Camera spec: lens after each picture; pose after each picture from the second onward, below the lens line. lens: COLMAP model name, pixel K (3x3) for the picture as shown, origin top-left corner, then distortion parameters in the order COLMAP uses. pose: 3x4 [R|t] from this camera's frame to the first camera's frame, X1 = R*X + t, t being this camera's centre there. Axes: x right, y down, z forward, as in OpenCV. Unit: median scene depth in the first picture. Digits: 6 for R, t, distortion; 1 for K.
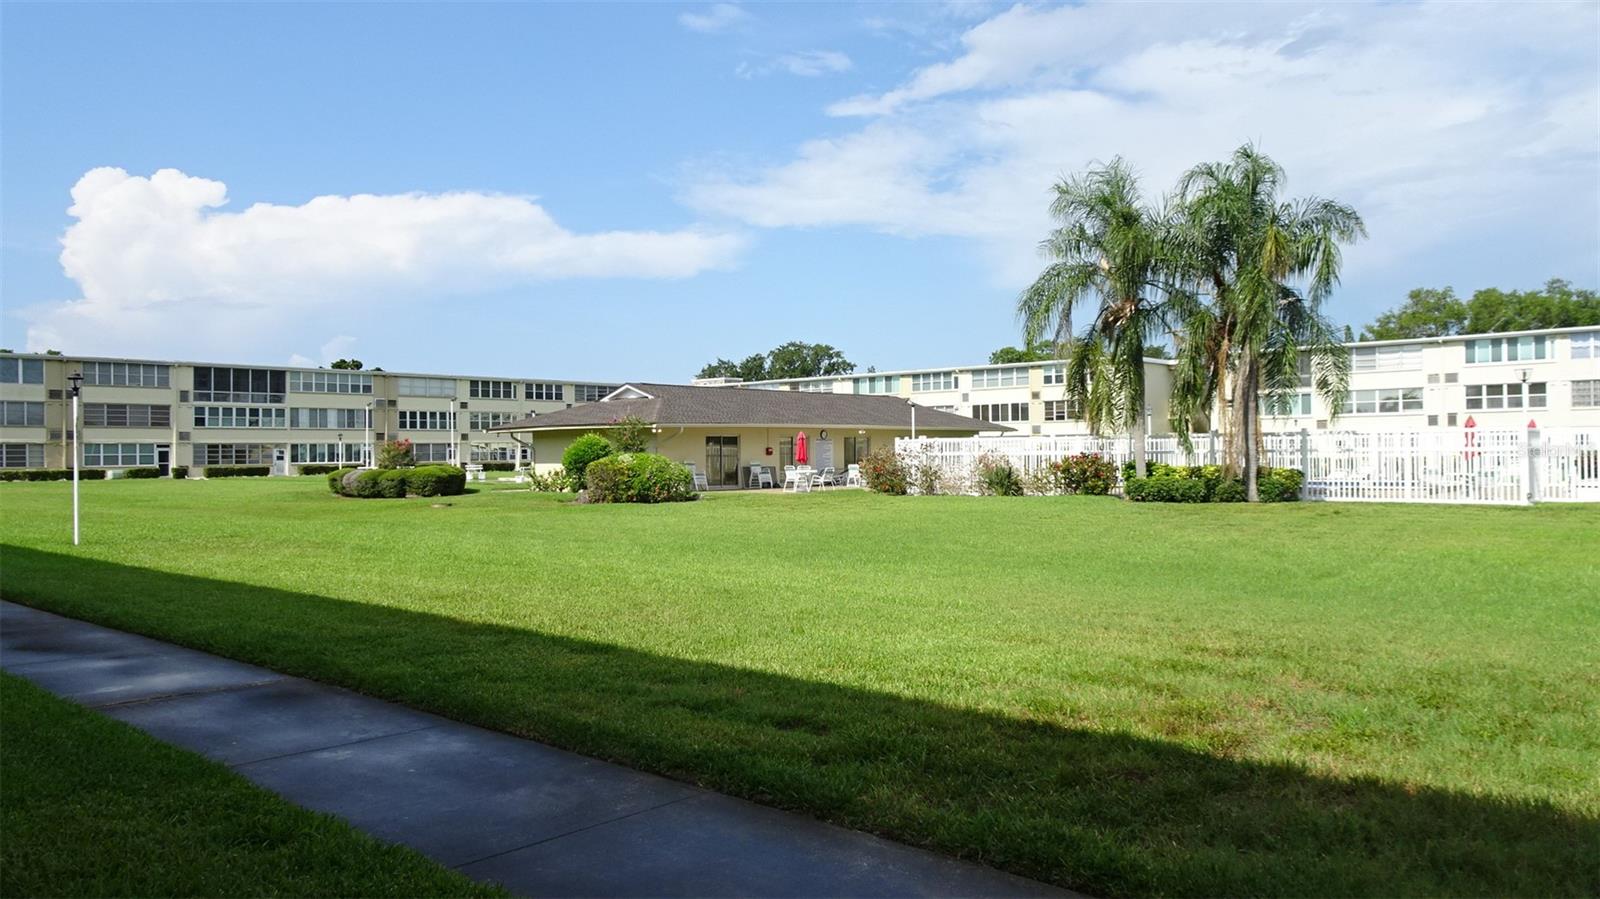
lens RADIAL K [[1148.4, 0, 800.9], [0, 1148.4, 450.1], [0, 0, 1]] dist [0.014227, 0.000630]
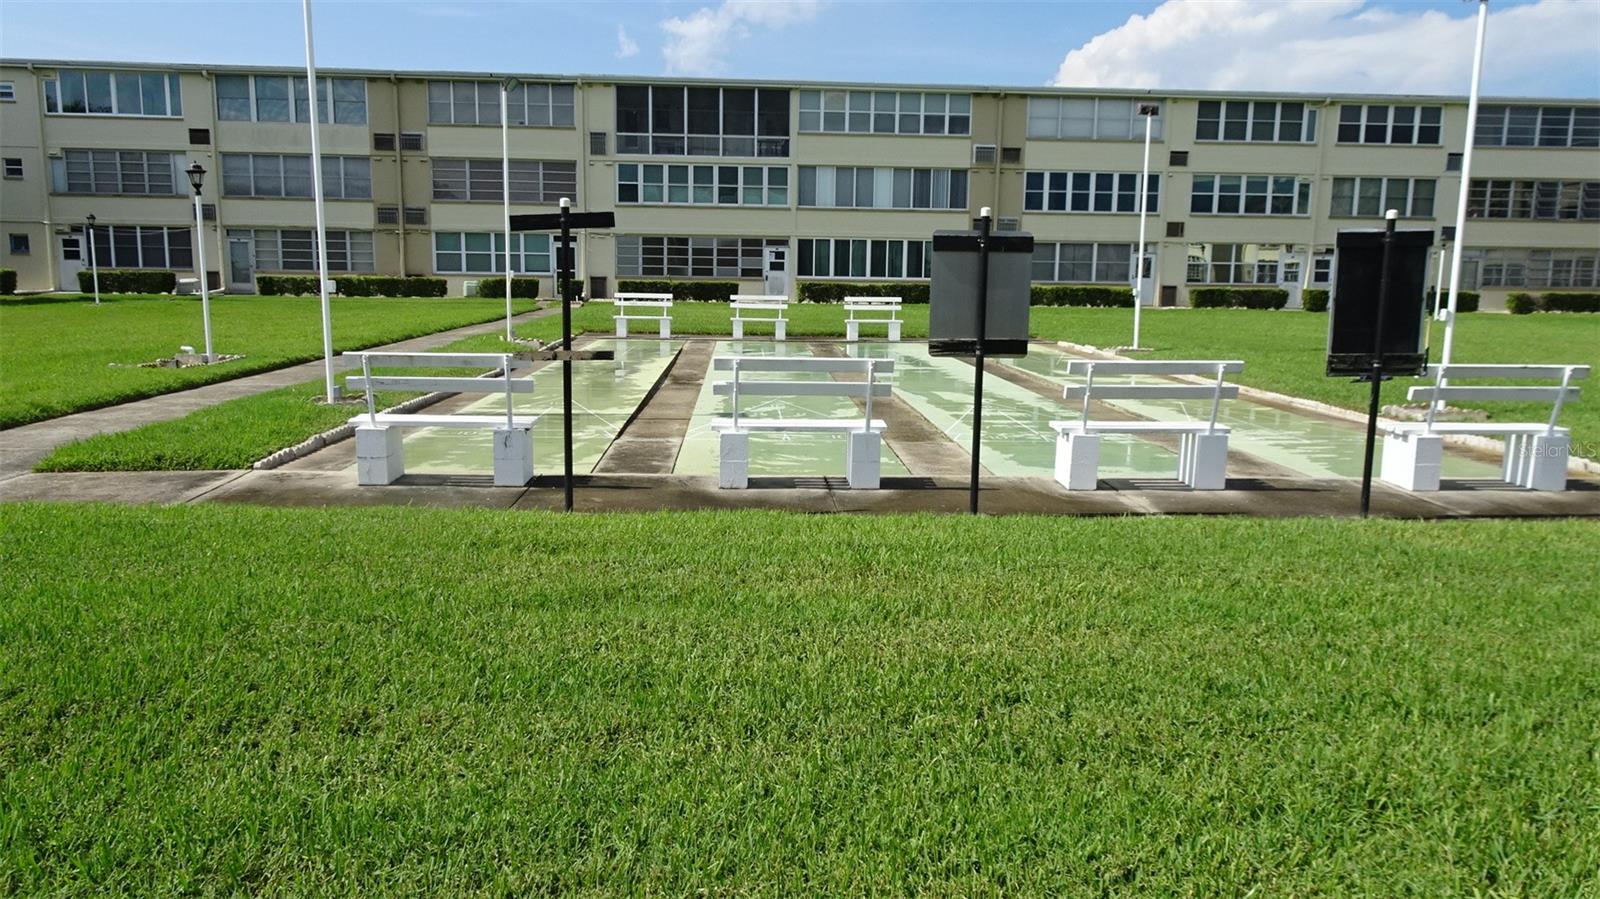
lens RADIAL K [[1148.4, 0, 802.0], [0, 1148.4, 451.2], [0, 0, 1]] dist [0.014227, 0.000630]
pose [[0.713487, 0.130961, -0.688321, -0.079431], [-0.020120, 0.985802, 0.166705, 0.002405], [0.700380, -0.105093, 0.705991, 0.622142]]
